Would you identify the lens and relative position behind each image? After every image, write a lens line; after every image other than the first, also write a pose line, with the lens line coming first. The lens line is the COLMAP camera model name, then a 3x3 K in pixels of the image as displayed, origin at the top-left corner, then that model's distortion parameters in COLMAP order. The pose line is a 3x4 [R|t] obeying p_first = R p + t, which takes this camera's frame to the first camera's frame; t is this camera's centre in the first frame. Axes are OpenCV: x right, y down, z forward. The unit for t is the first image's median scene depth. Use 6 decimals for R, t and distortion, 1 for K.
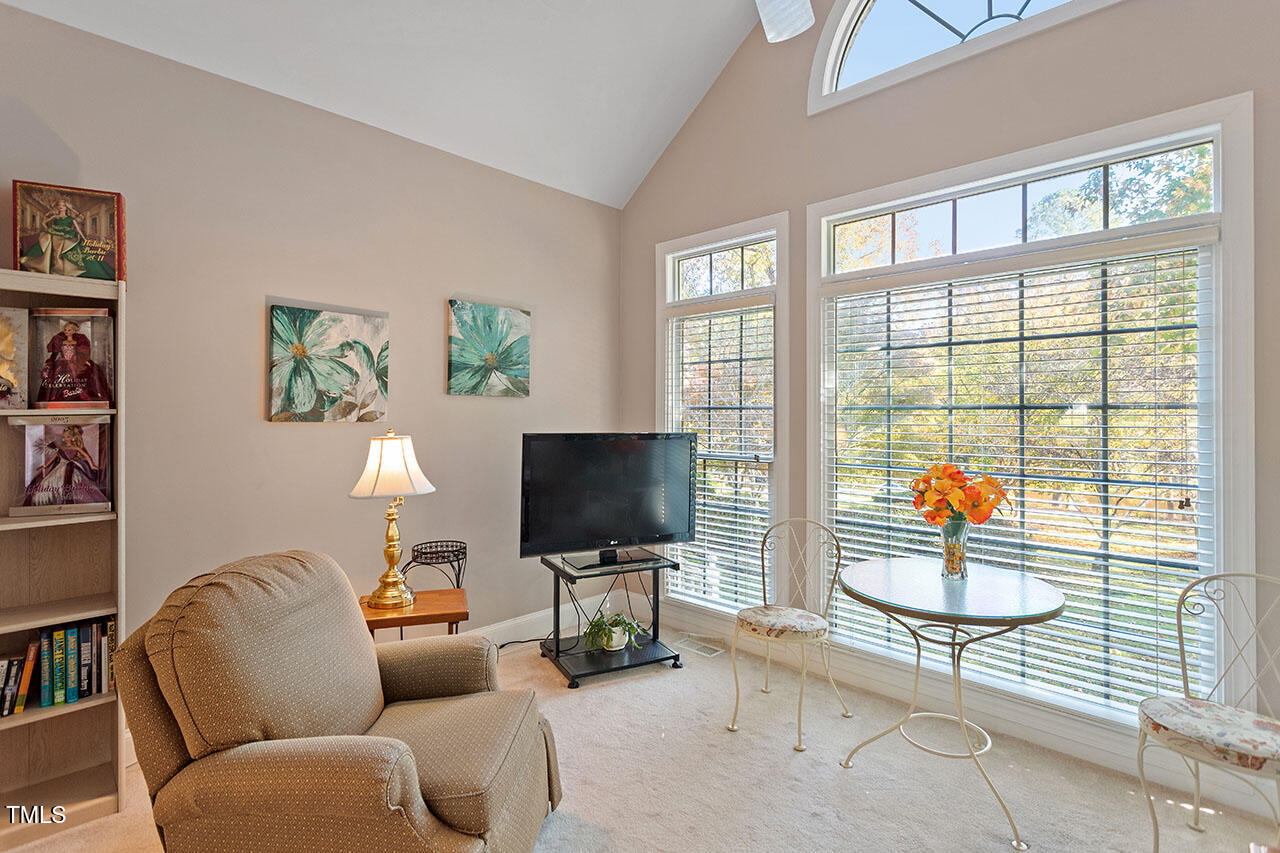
lens RADIAL K [[627.5, 0, 741.9], [0, 627.5, 423.3], [0, 0, 1]] dist [-0.001412, -0.000195]
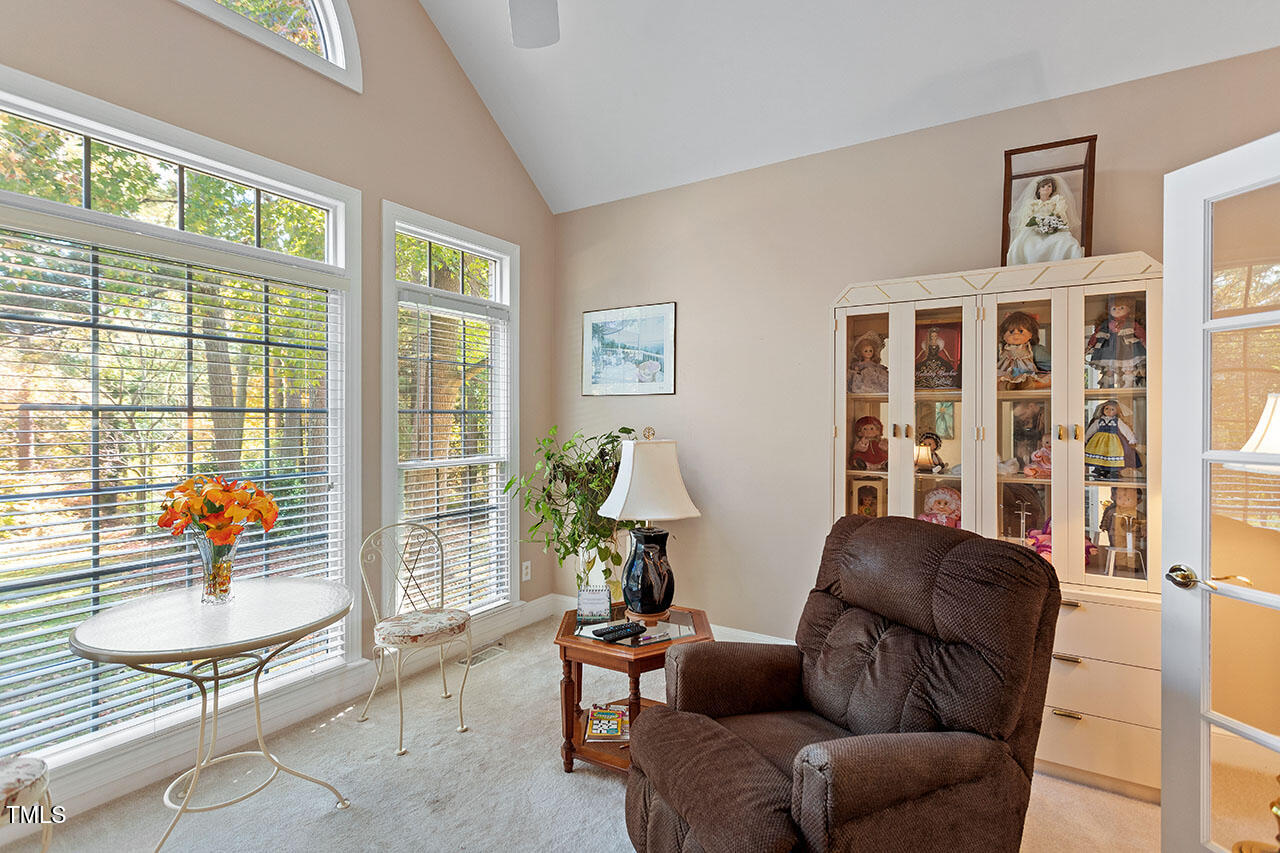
lens RADIAL K [[604.4, 0, 639.3], [0, 604.4, 421.8], [0, 0, 1]] dist [0.000855, 0.000307]
pose [[-0.112872, -0.005903, 0.993592, -0.578899], [0.010322, 0.999921, 0.007113, -0.007620], [-0.993556, 0.011059, -0.112802, 0.493867]]
